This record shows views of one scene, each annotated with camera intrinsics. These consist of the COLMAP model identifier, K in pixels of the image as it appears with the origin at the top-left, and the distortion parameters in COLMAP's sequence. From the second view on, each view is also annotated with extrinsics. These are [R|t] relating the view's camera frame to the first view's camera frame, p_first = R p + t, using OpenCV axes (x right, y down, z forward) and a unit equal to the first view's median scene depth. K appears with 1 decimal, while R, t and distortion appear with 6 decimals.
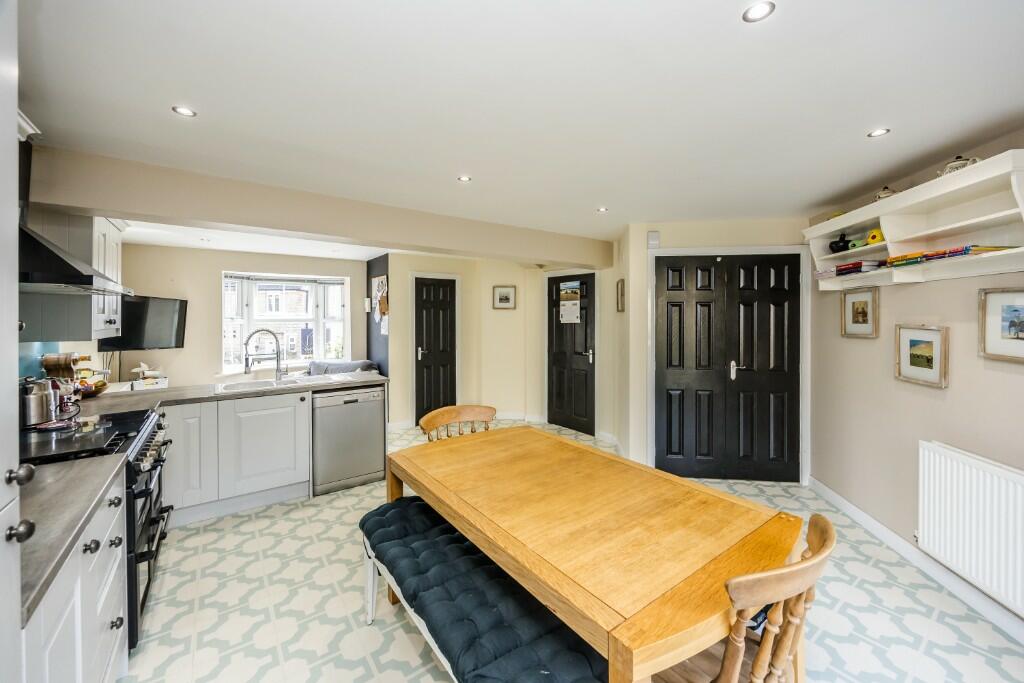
lens RADIAL K [[403.2, 0, 522.0], [0, 403.2, 322.6], [0, 0, 1]] dist [-0.004034, -0.000297]
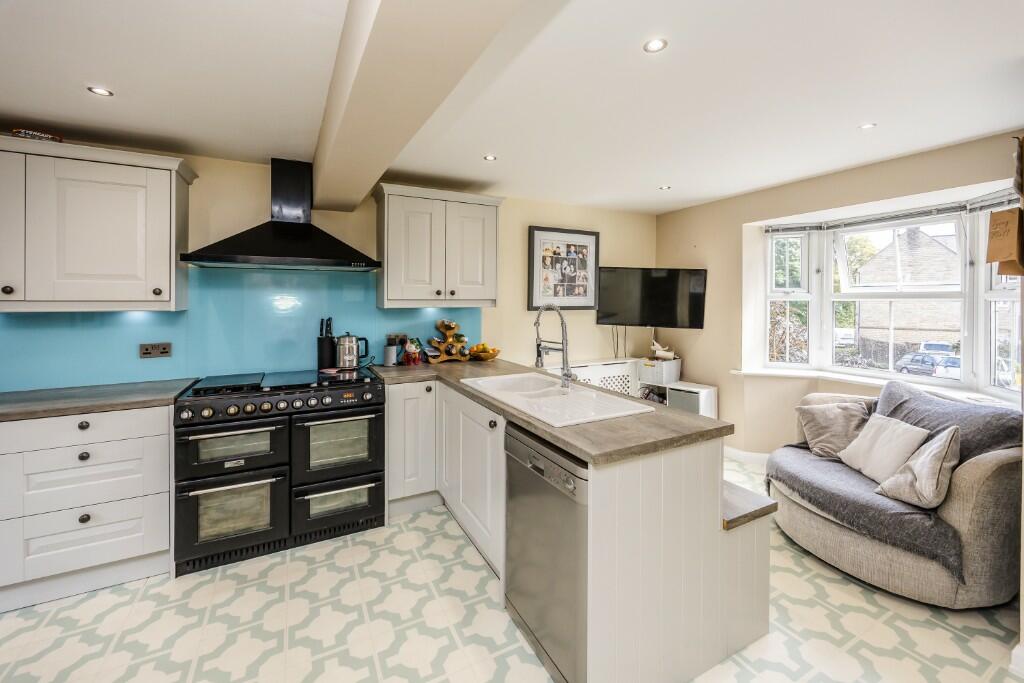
lens RADIAL K [[408.8, 0, 515.7], [0, 408.8, 298.0], [0, 0, 1]] dist [-0.002944, -0.000433]
pose [[-0.153287, -0.000515, -0.988182, 0.029948], [-0.010433, 0.999945, 0.001098, 0.005725], [0.988127, 0.010478, -0.153284, 1.036067]]
